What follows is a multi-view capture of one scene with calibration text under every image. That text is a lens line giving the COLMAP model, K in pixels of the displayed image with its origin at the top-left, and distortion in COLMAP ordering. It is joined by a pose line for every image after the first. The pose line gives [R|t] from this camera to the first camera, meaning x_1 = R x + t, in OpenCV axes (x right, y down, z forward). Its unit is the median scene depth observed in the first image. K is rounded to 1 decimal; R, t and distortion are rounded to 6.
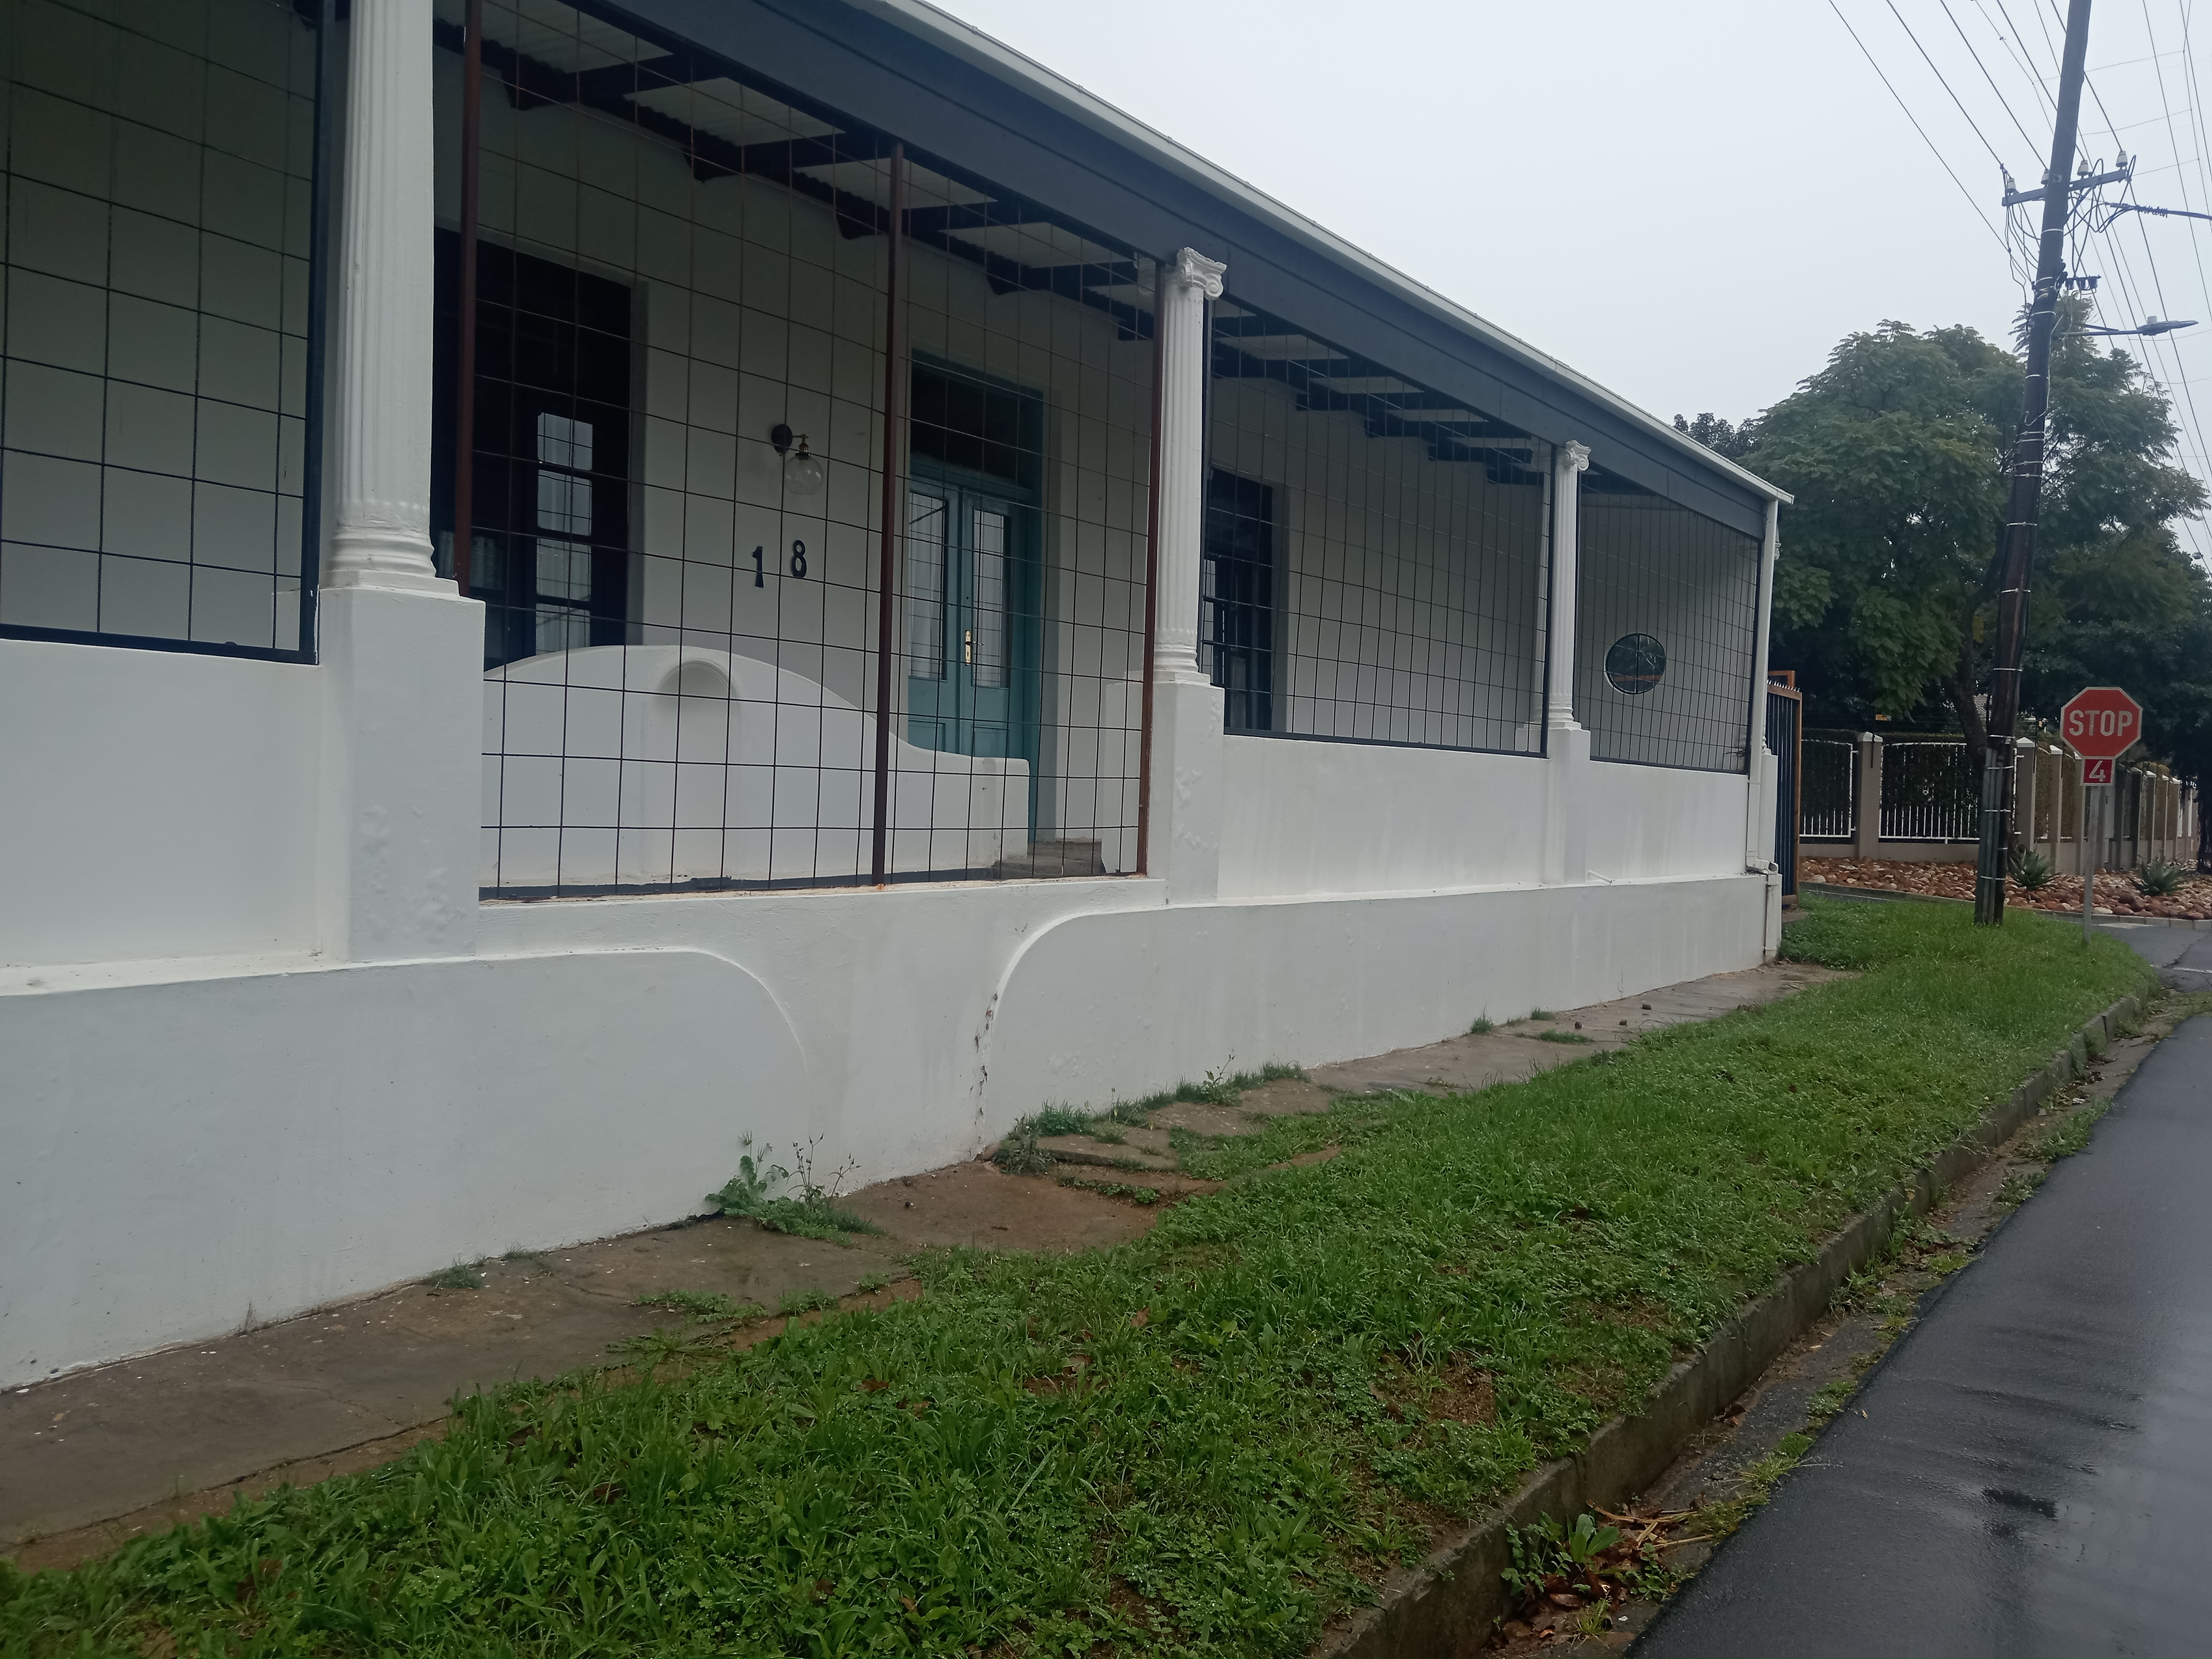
lens RADIAL K [[1673.0, 0, 1115.8], [0, 1673.0, 832.3], [0, 0, 1]] dist [-0.023656, 0.000373]
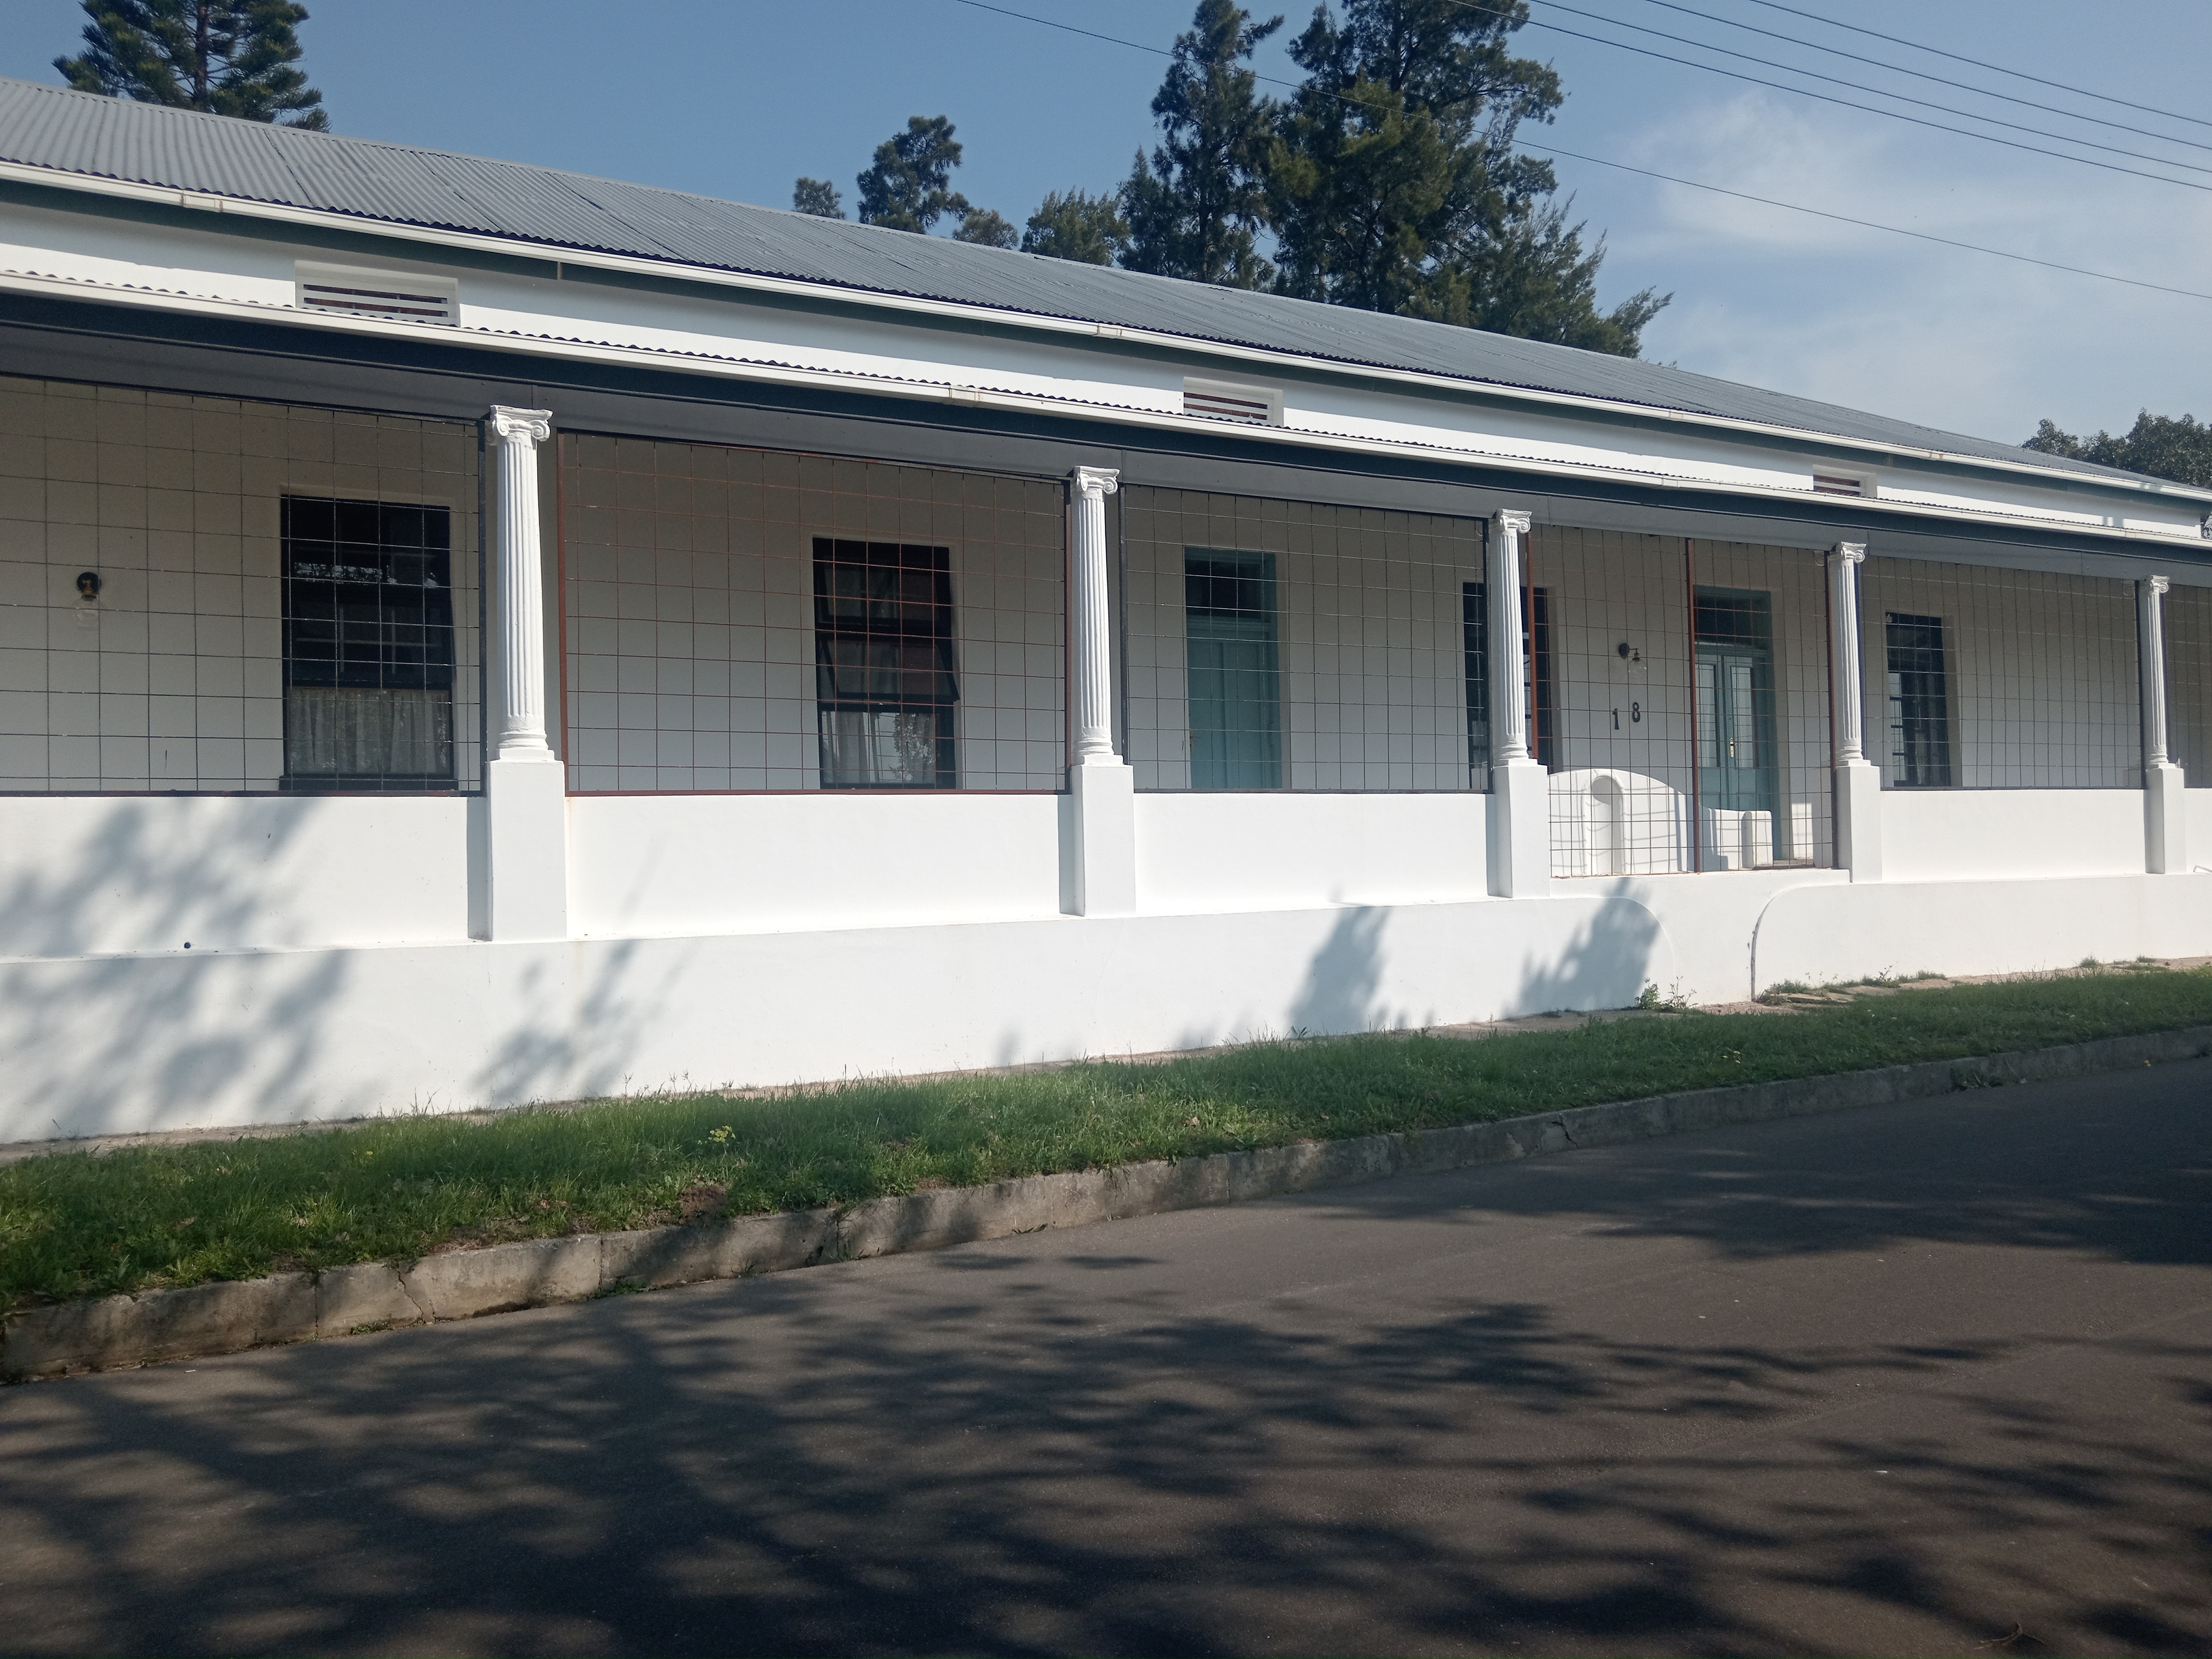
lens RADIAL K [[1673.0, 0, 1115.8], [0, 1673.0, 832.3], [0, 0, 1]] dist [-0.023656, 0.000373]
pose [[0.904146, -0.051894, -0.424061, 0.072033], [0.035709, 0.998302, -0.046031, 0.037676], [0.425729, 0.026476, 0.904463, -0.961984]]
